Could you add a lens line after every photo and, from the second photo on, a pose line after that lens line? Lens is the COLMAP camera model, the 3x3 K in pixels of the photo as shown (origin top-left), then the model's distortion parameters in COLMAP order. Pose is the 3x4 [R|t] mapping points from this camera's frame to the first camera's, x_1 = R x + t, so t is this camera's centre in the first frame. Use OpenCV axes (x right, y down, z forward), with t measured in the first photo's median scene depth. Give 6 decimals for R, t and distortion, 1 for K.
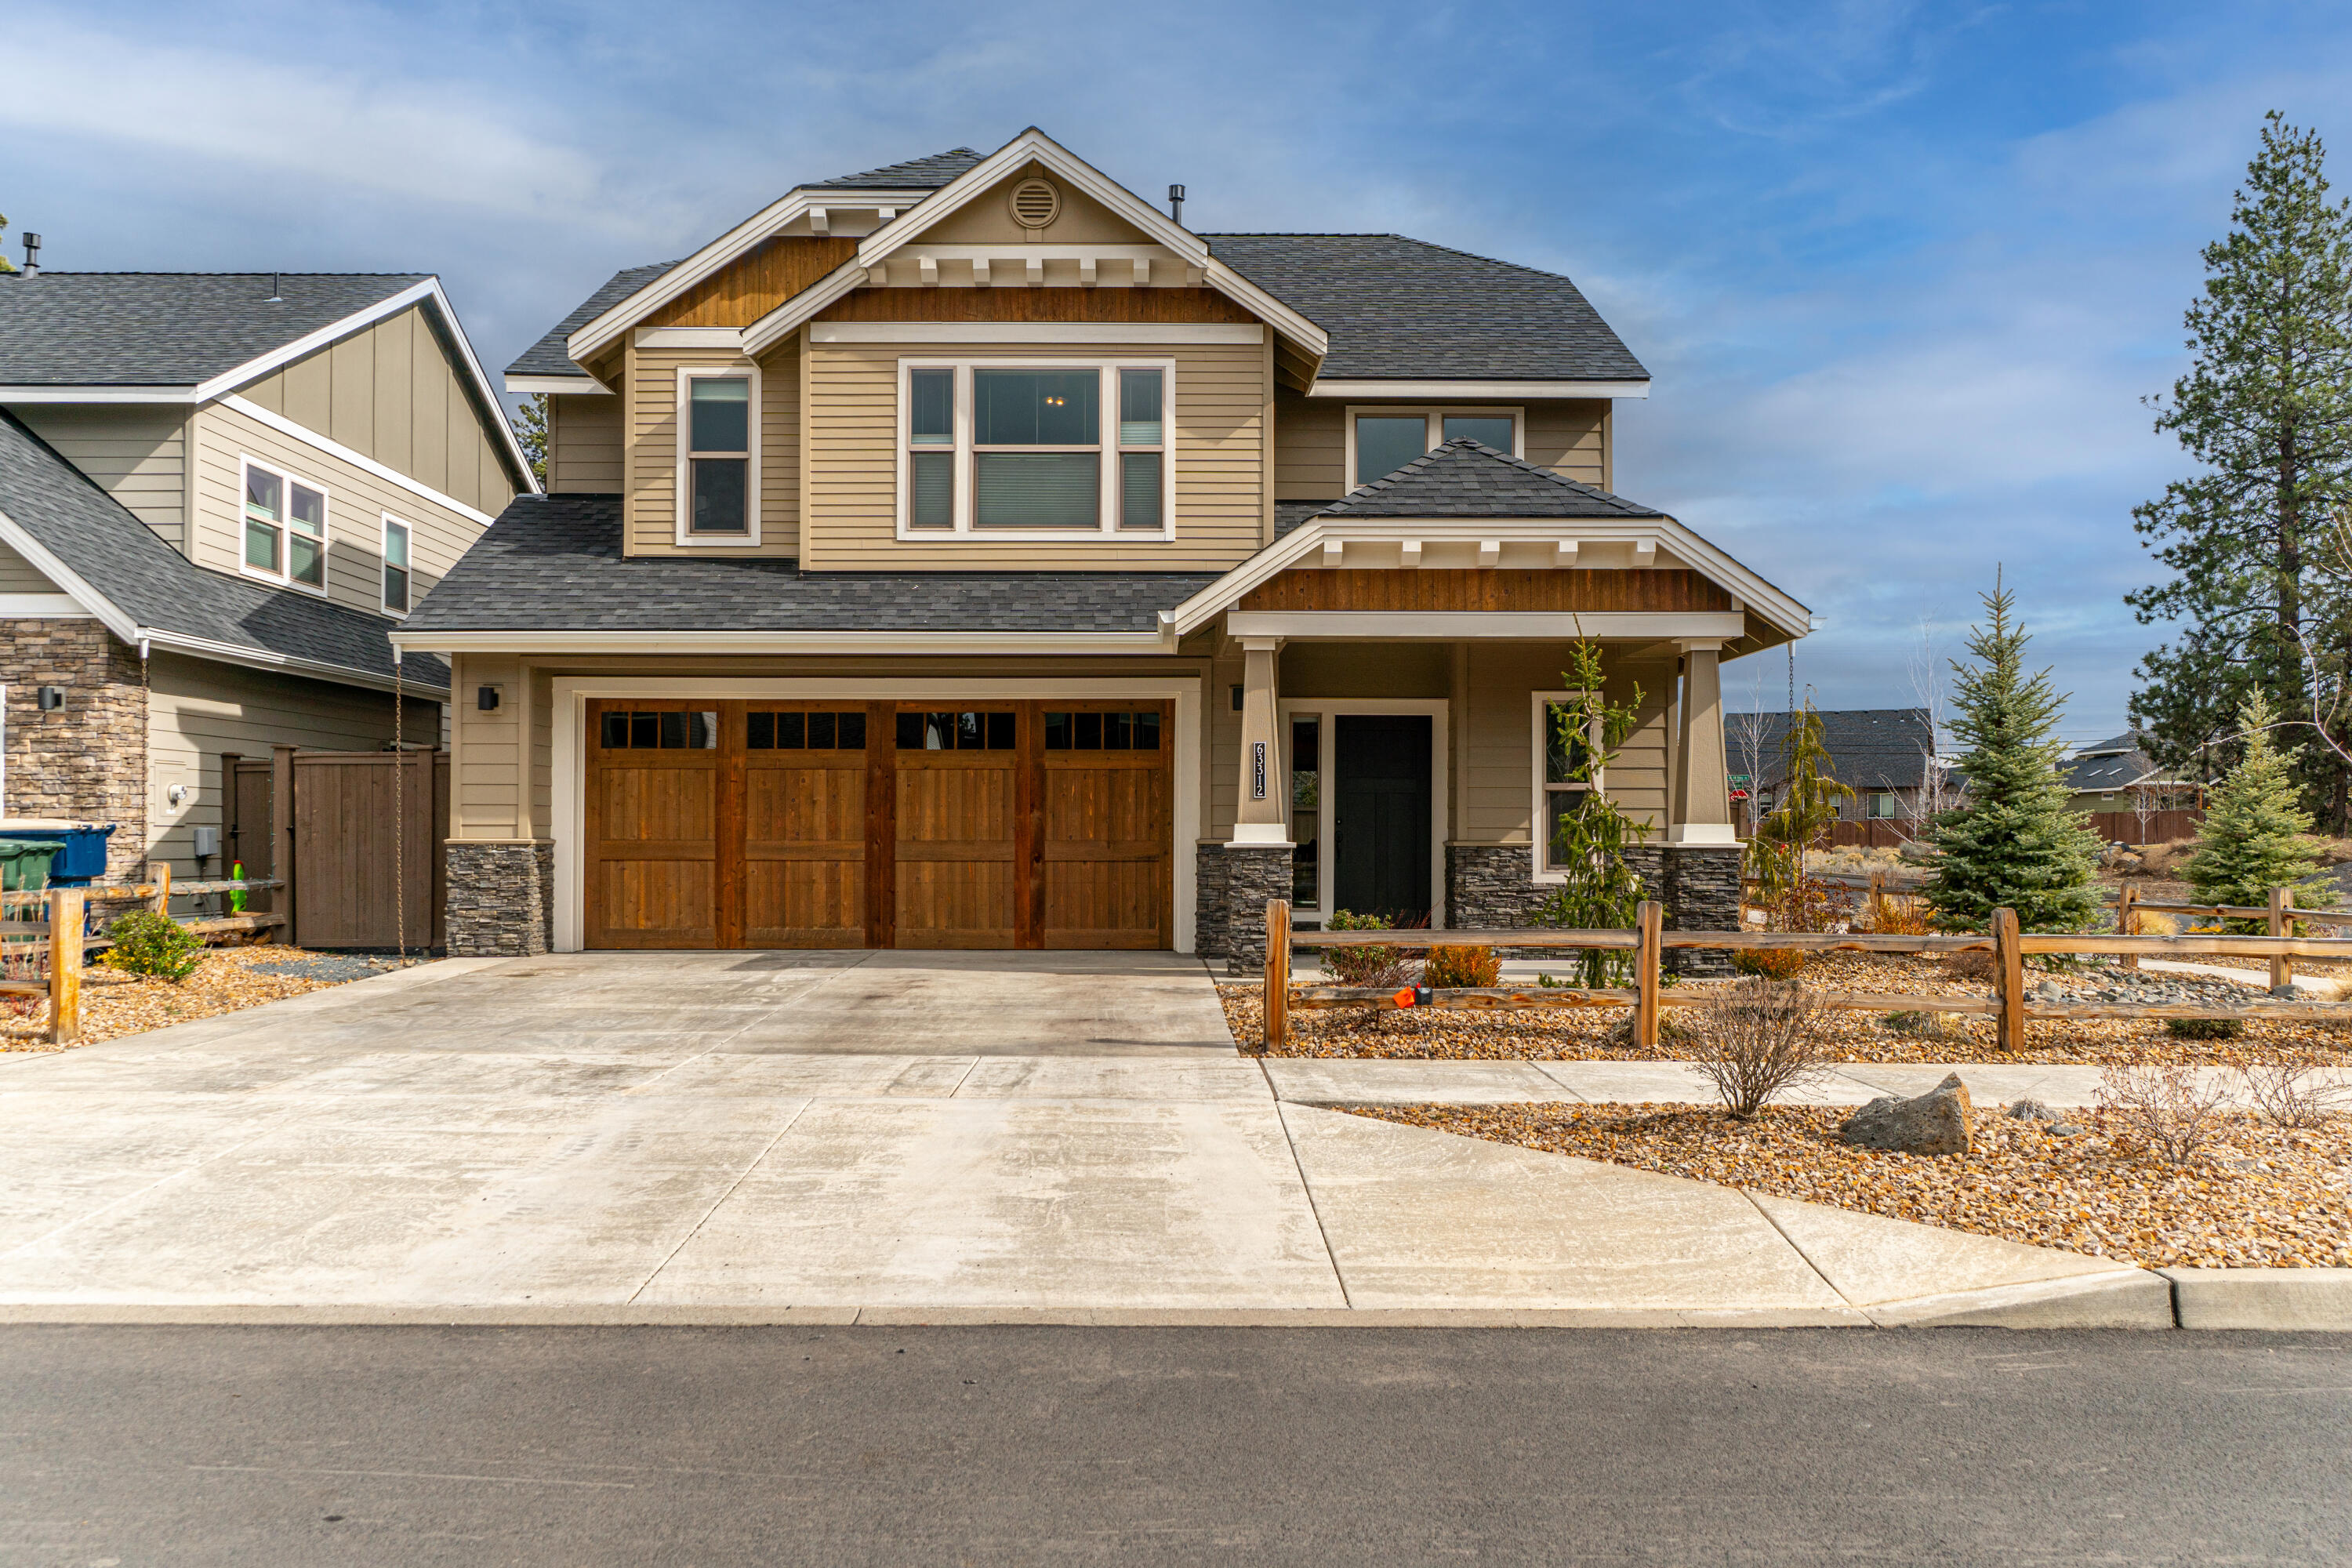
lens RADIAL K [[1843.3, 0, 1176.0], [0, 1843.3, 784.0], [0, 0, 1]] dist [0.062939, 0.000875]
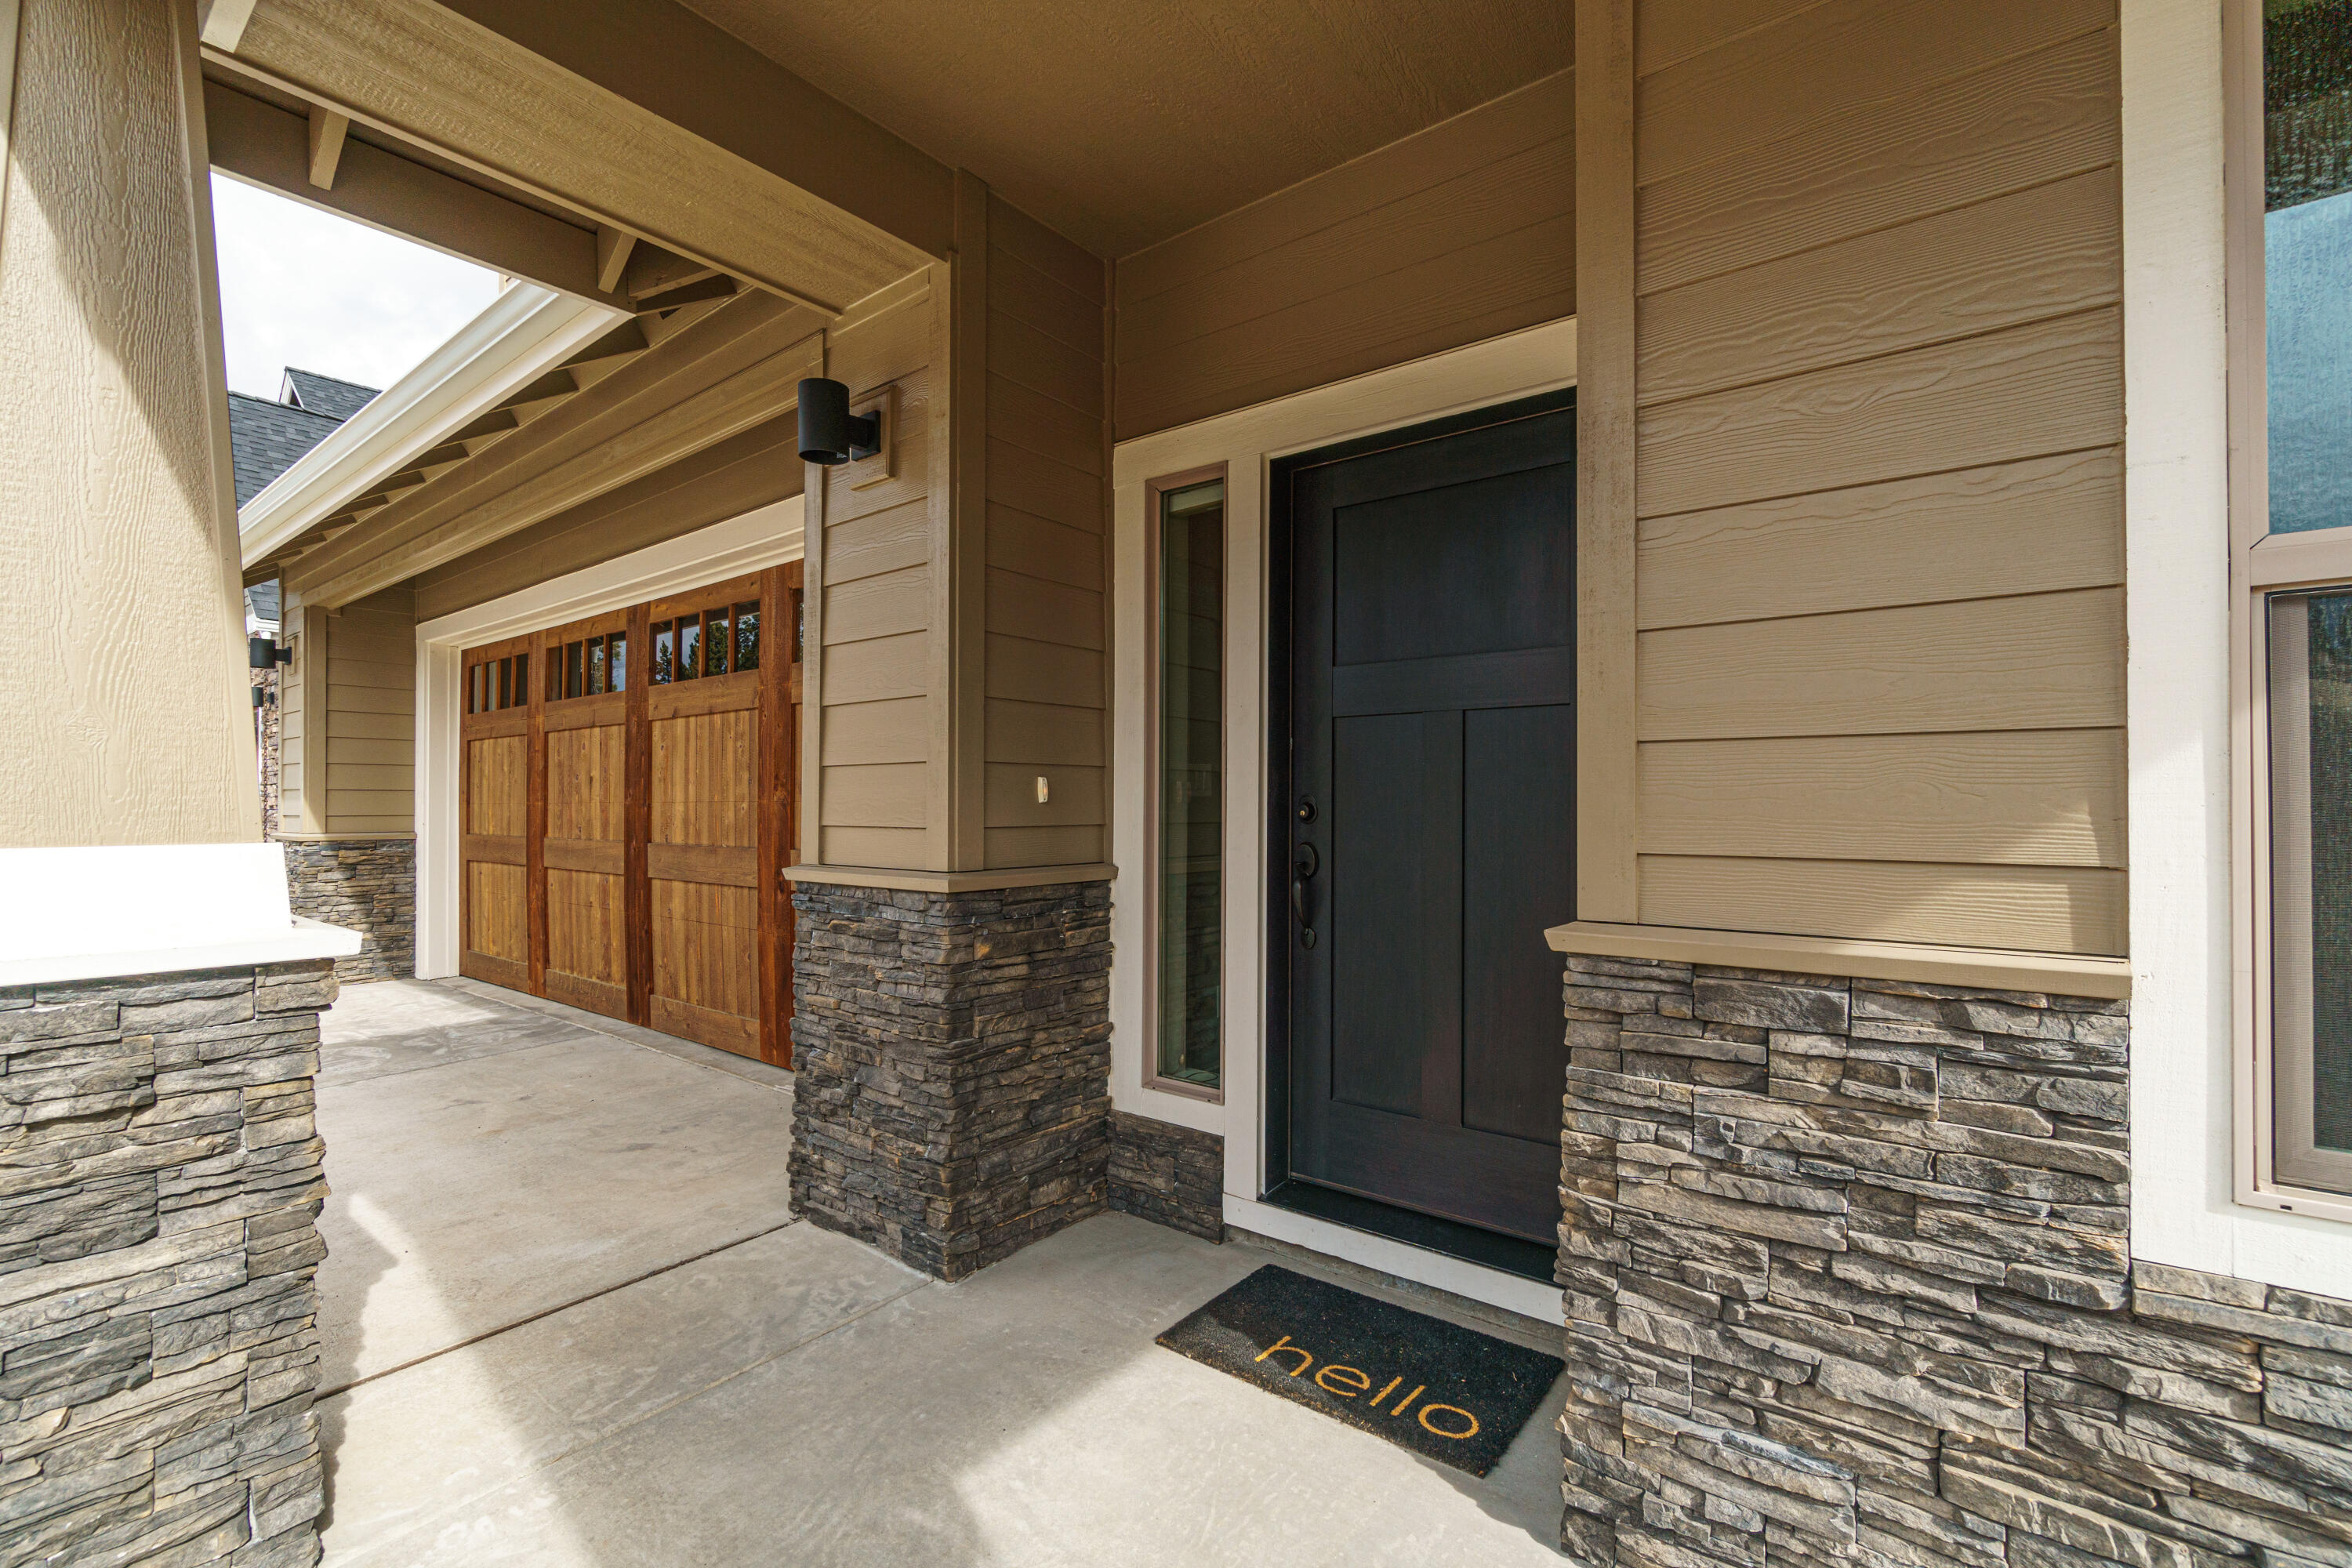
lens RADIAL K [[1014.2, 0, 1176.0], [0, 1014.2, 784.0], [0, 0, 1]] dist [-0.000968, -0.000140]
pose [[0.774347, -0.015329, -0.632576, 0.180555], [0.021214, 0.999773, 0.001741, 0.015209], [0.632406, -0.014768, 0.774496, 0.868387]]
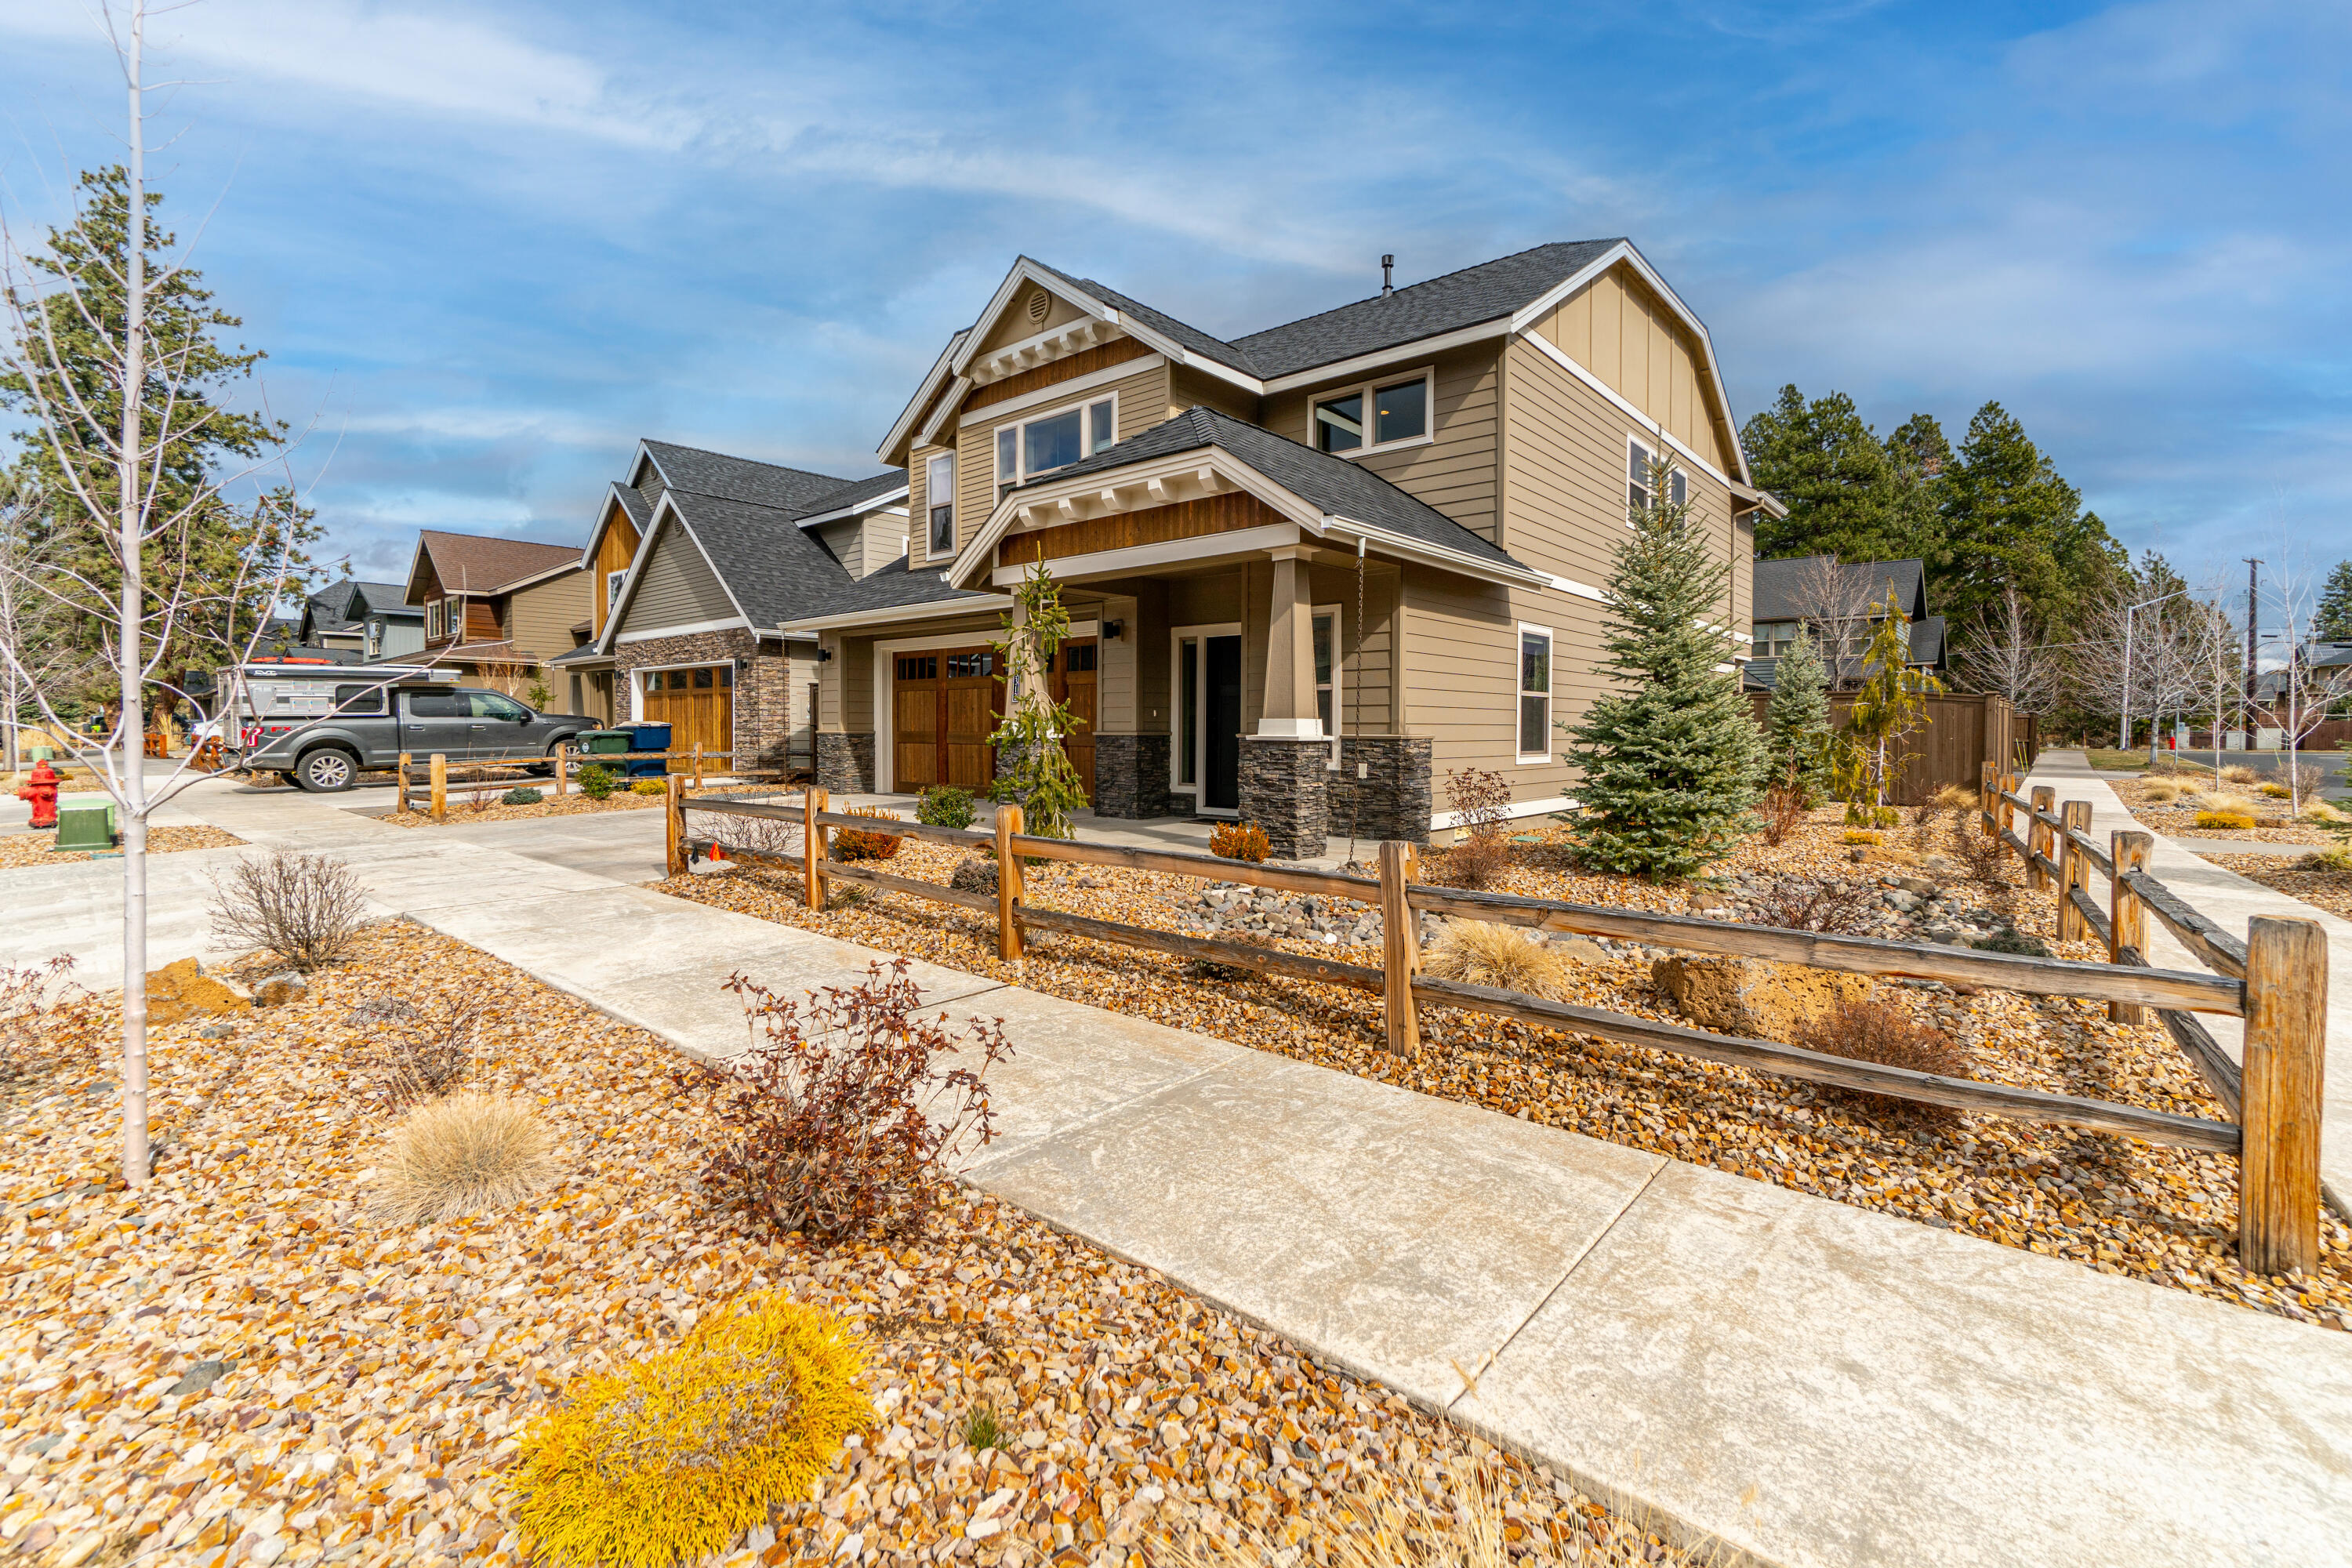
lens RADIAL K [[1040.1, 0, 1200.1], [0, 1040.1, 742.4], [0, 0, 1]] dist [-0.002442, -0.000486]
pose [[0.751260, 0.008506, -0.659952, 0.576404], [0.017477, 0.999310, 0.032775, 0.012790], [0.659775, -0.036157, 0.750592, 0.442872]]
